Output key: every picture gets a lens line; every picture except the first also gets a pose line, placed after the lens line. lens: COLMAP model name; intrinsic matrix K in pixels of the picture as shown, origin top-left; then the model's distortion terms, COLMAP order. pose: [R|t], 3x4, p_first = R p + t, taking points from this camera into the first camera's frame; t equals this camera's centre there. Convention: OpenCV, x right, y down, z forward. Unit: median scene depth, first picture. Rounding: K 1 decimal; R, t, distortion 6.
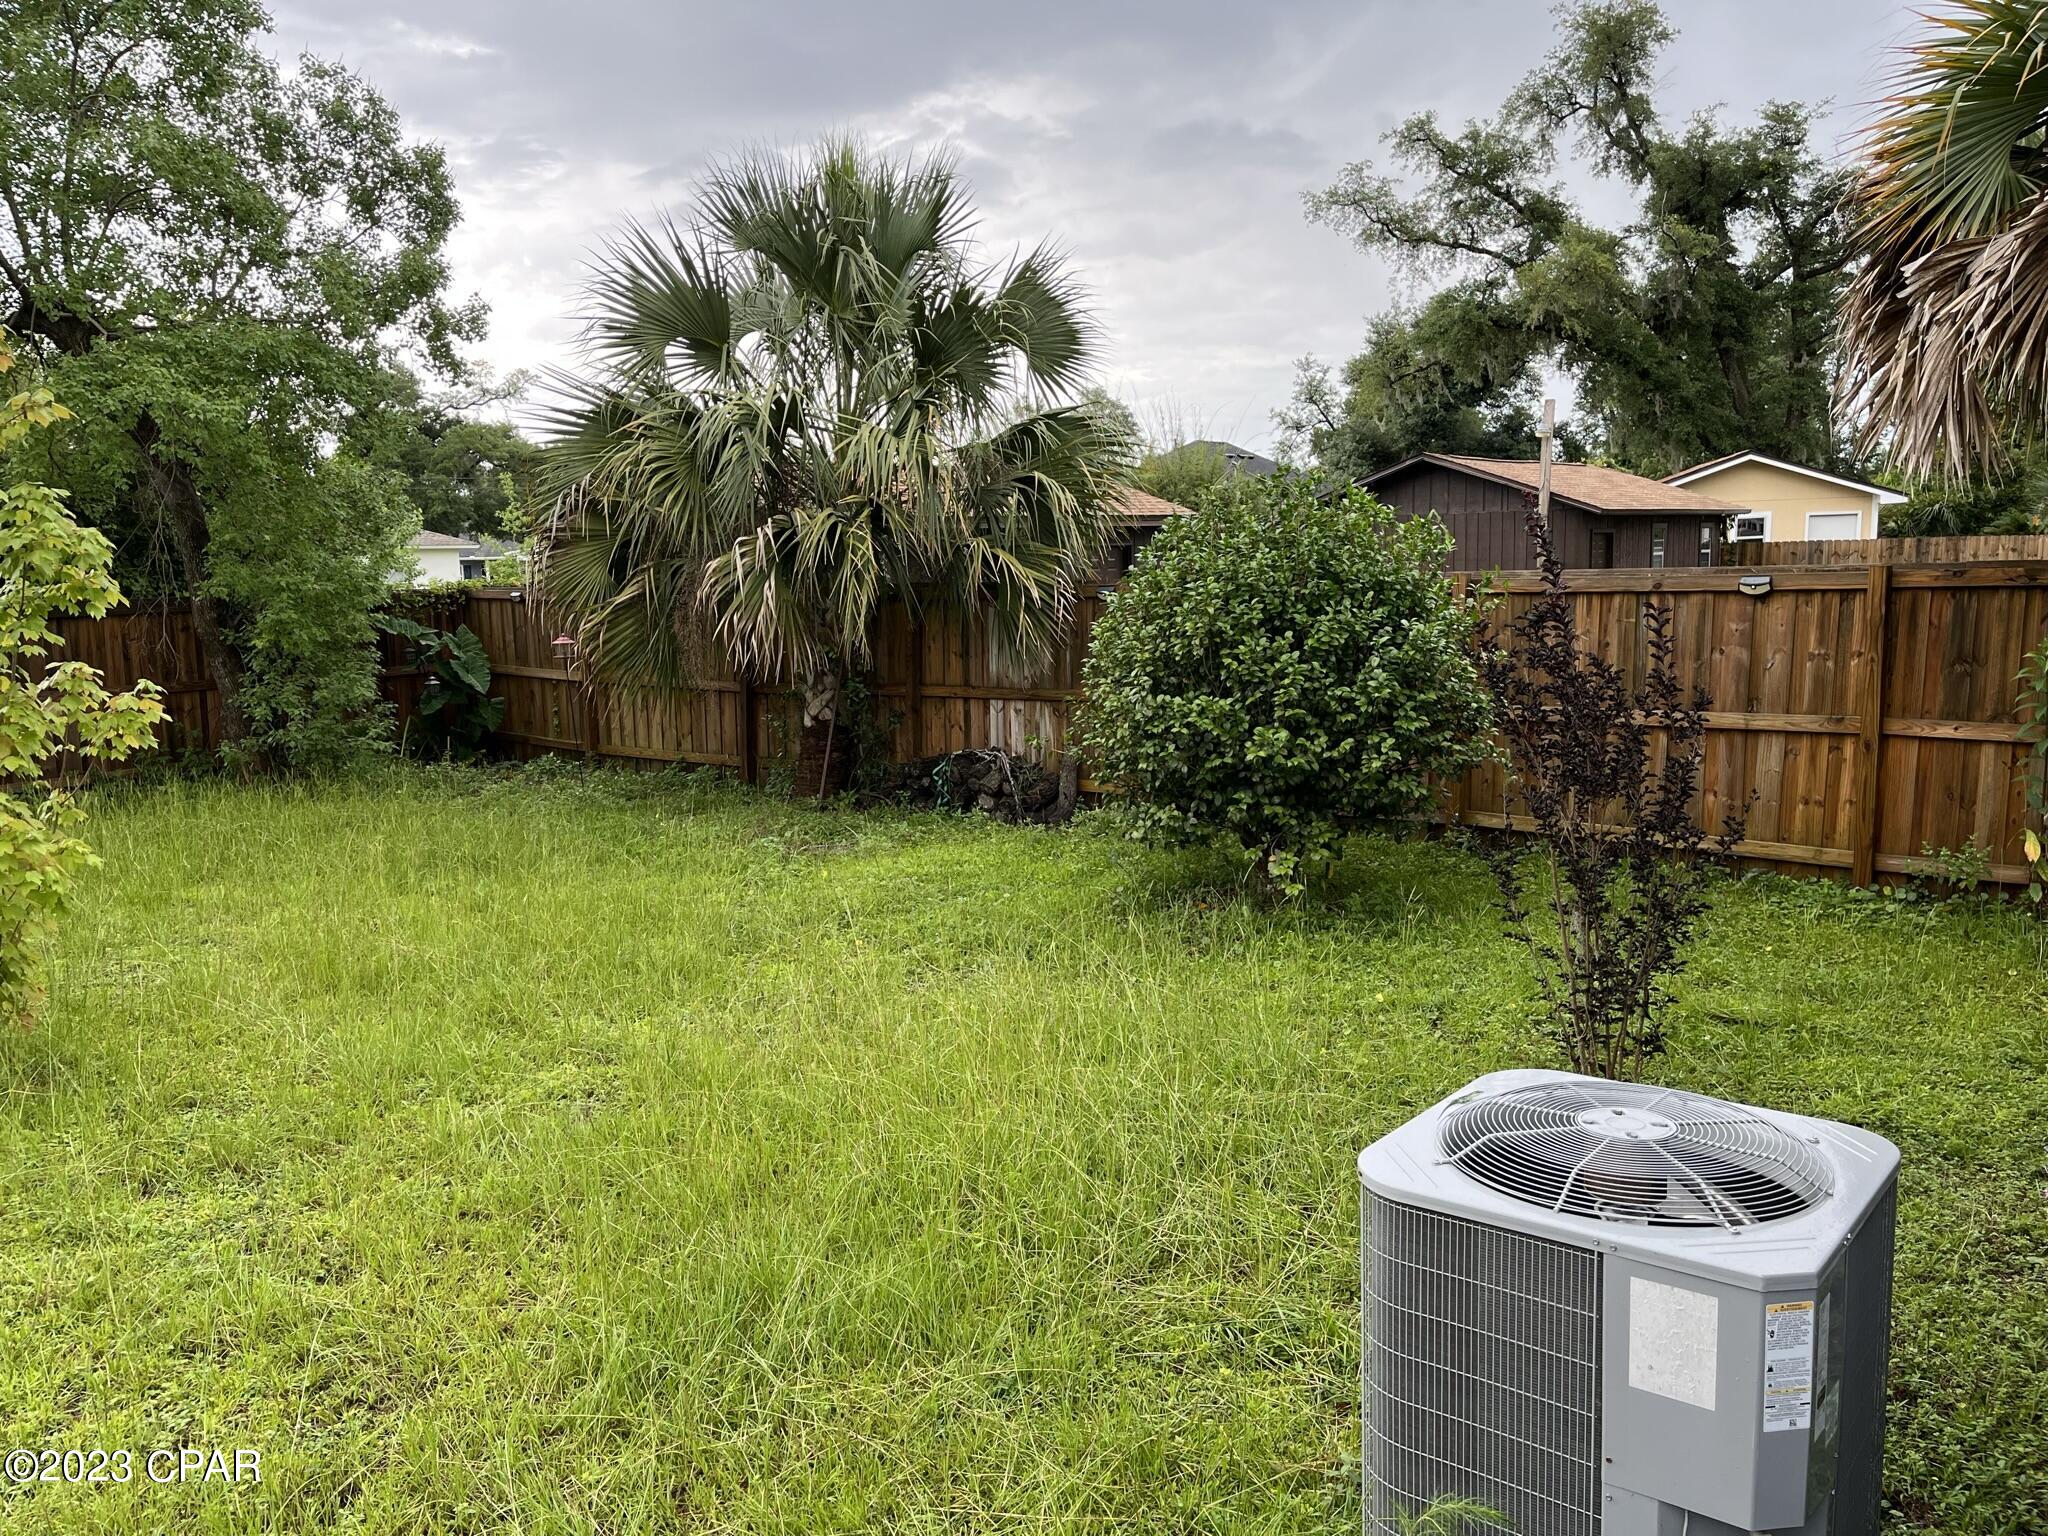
lens RADIAL K [[1555.2, 0, 1024.0], [0, 1555.2, 768.0], [0, 0, 1]] dist [0.073808, -0.111417]
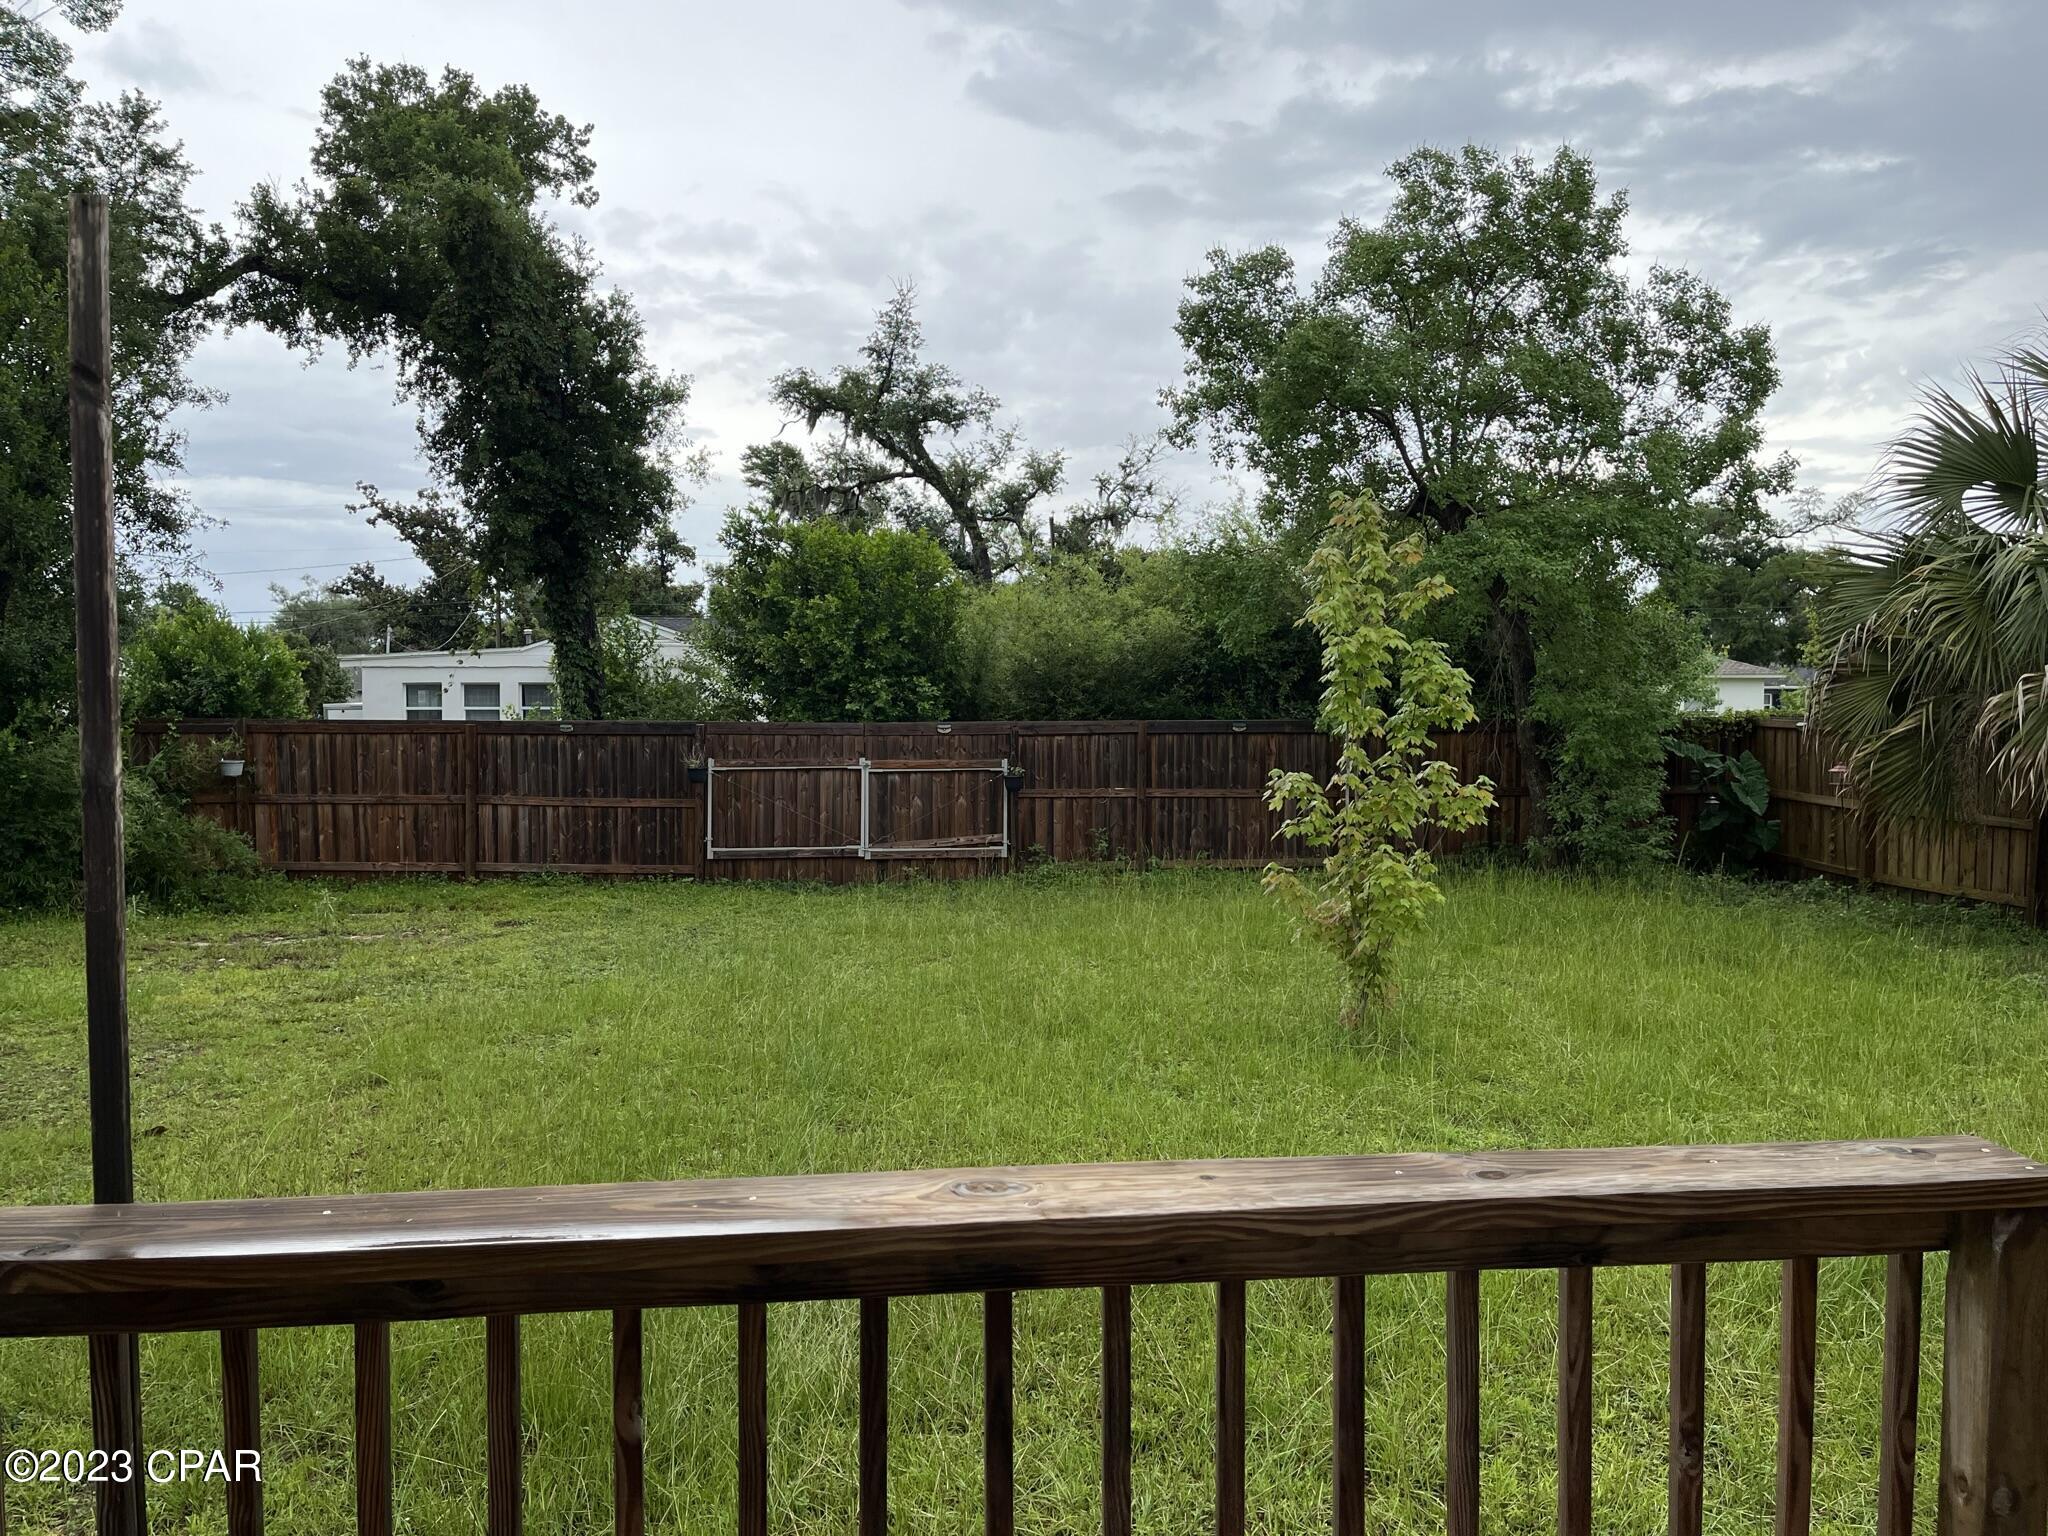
lens RADIAL K [[1555.5, 0, 1024.0], [0, 1555.5, 768.0], [0, 0, 1]] dist [0.030489, 0.003019]
pose [[0.704923, 0.052177, -0.707362, 0.064271], [-0.108375, 0.993504, -0.034719, 0.014054], [0.700955, 0.101135, 0.705999, -0.128071]]
